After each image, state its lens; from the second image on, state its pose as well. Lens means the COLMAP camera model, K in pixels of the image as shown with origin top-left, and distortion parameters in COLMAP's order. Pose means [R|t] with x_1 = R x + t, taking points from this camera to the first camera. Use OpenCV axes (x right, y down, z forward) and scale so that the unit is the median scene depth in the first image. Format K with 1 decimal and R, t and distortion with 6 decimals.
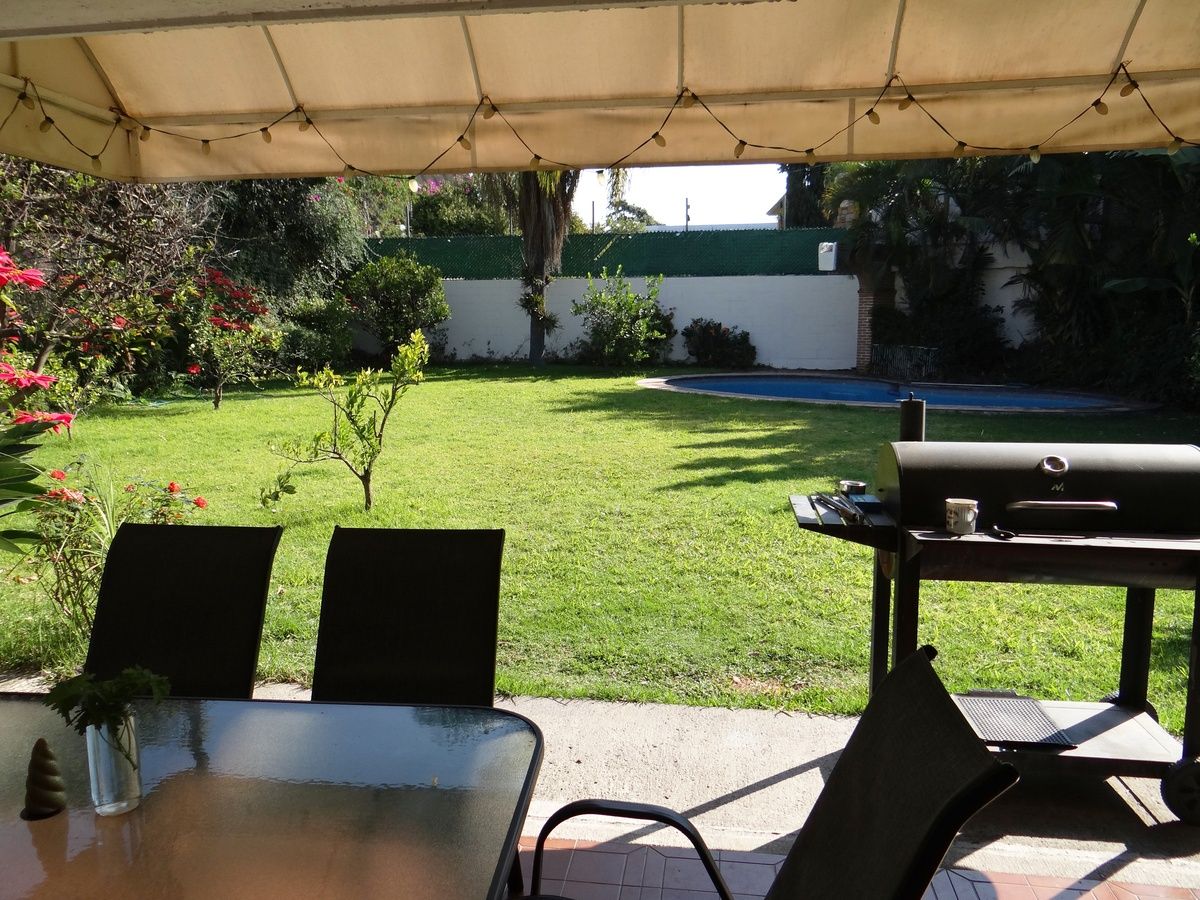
lens RADIAL K [[946.2, 0, 600.0], [0, 946.2, 450.0], [0, 0, 1]] dist [-0.008902, 0.040778]
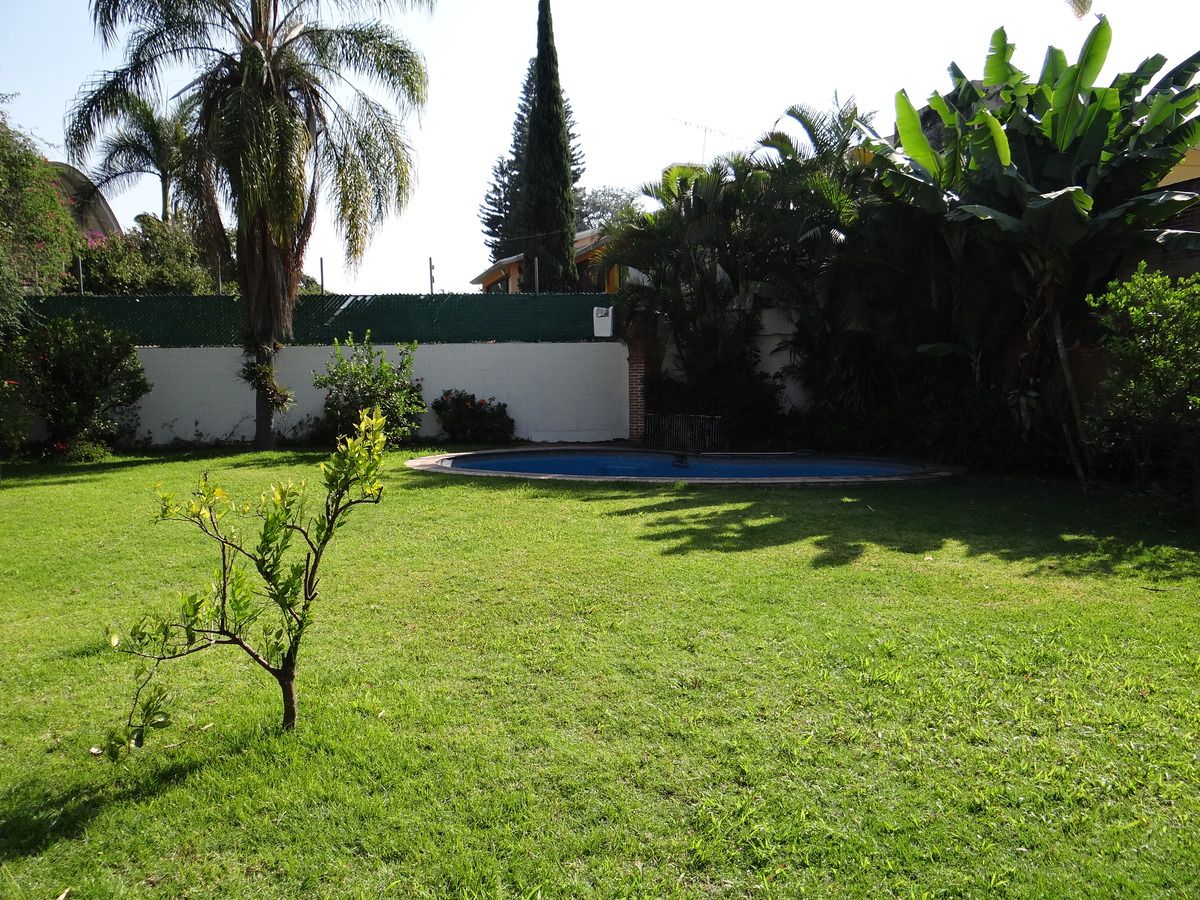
lens RADIAL K [[946.2, 0, 600.0], [0, 946.2, 450.0], [0, 0, 1]] dist [-0.008902, 0.040778]
pose [[0.938015, -0.036898, 0.344625, -0.088703], [0.062704, 0.995976, -0.064033, -0.018628], [-0.340876, 0.081673, 0.936554, 0.135108]]
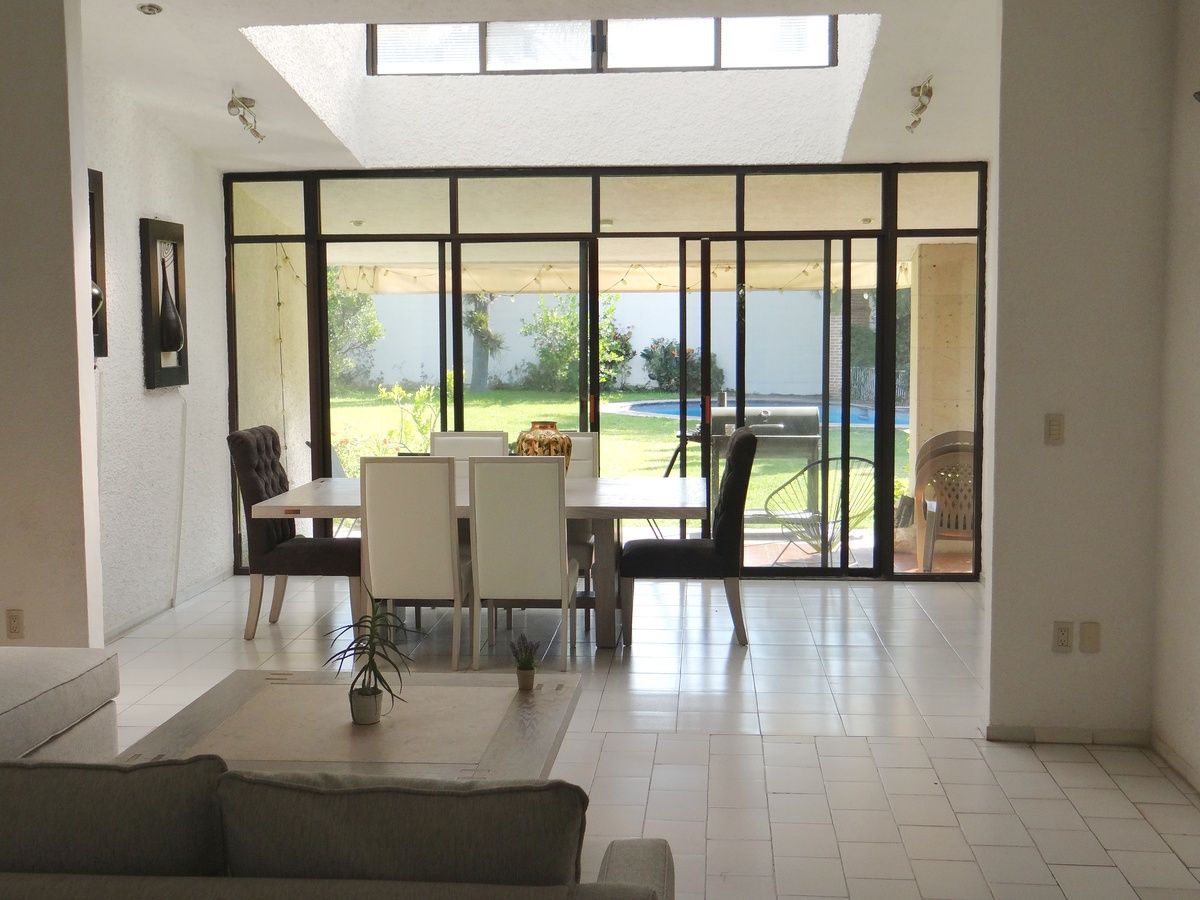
lens RADIAL K [[1457.6, 0, 600.0], [0, 1457.6, 450.0], [0, 0, 1]] dist [0.104266, 0.002653]
pose [[0.998508, -0.003782, 0.054472, -0.032822], [0.006678, 0.998567, -0.053092, 0.046537], [-0.054193, 0.053376, 0.997103, -0.435026]]
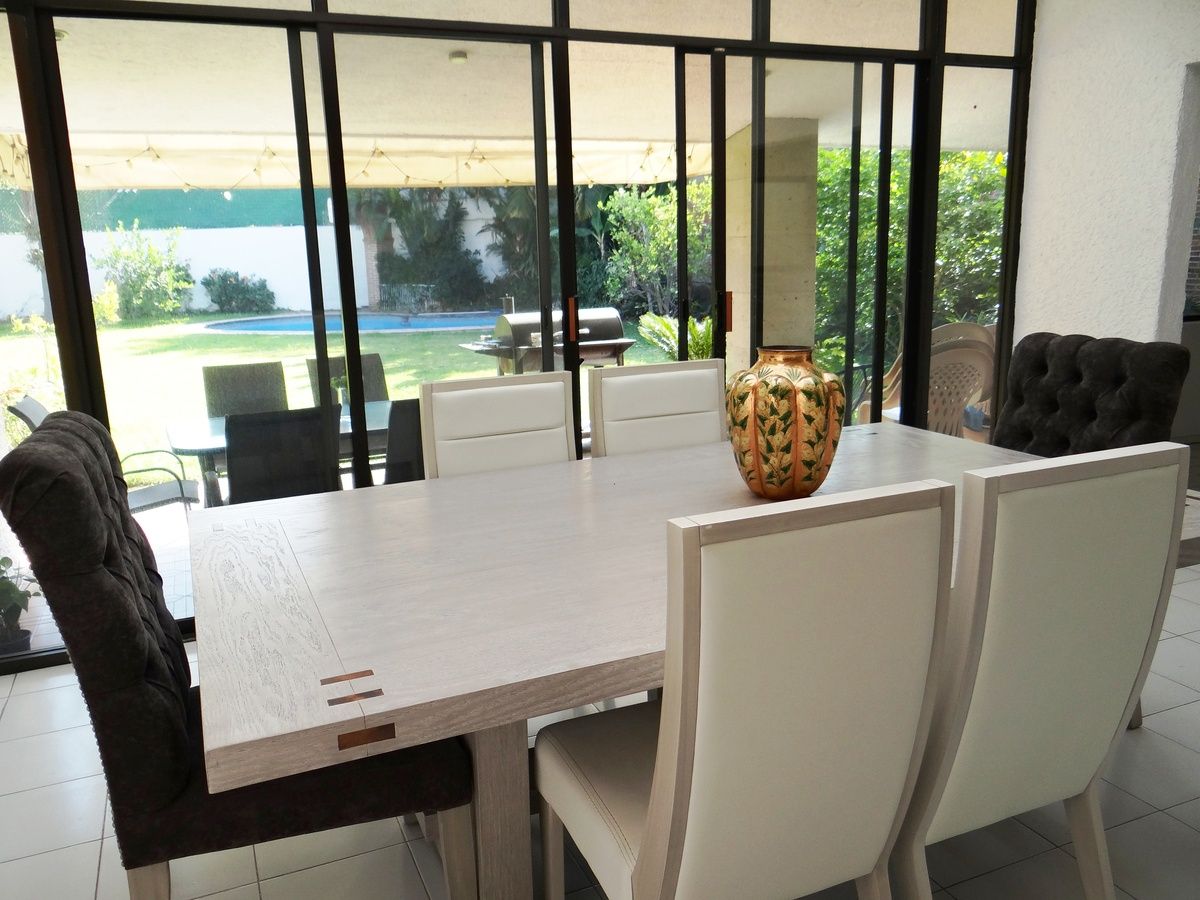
lens RADIAL K [[929.0, 0, 600.0], [0, 929.0, 450.0], [0, 0, 1]] dist [-0.009153, -0.001855]
pose [[0.853066, -0.133593, 0.504412, -0.098799], [0.103062, 0.990765, 0.088102, 0.021109], [-0.511524, -0.023171, 0.858957, -0.158933]]
